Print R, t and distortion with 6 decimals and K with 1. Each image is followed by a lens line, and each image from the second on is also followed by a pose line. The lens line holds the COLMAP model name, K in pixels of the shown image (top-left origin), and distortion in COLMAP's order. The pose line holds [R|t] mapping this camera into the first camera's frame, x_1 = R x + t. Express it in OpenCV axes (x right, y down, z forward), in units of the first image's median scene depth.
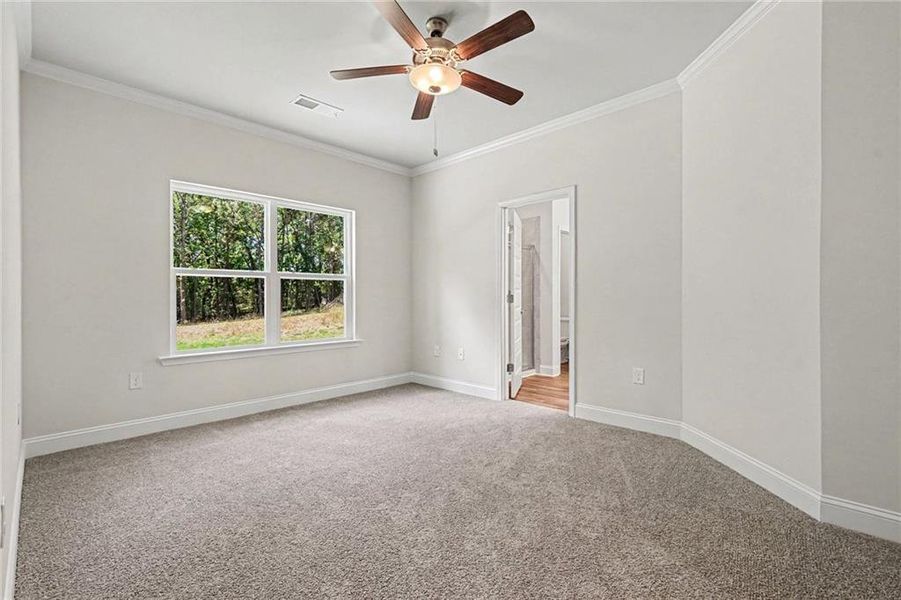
lens RADIAL K [[412.4, 0, 450.5], [0, 412.4, 305.1], [0, 0, 1]] dist [-0.001586, 0.000749]
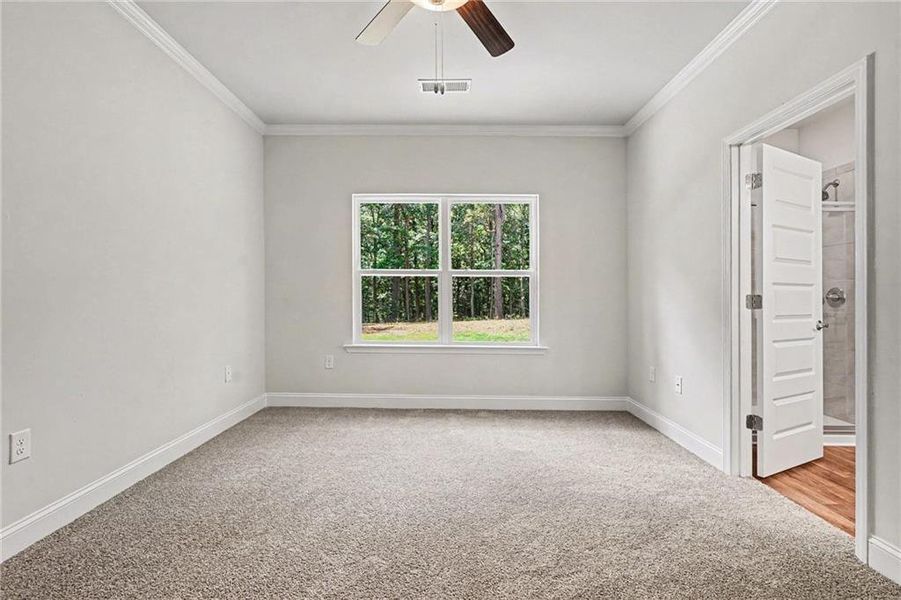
lens RADIAL K [[412.4, 0, 449.1], [0, 412.4, 301.0], [0, 0, 1]] dist [-0.001586, 0.000749]
pose [[0.680258, 0.018323, -0.732744, 0.290652], [-0.024276, 0.999702, 0.002461, -0.008133], [0.732571, 0.016114, 0.680500, 0.318710]]
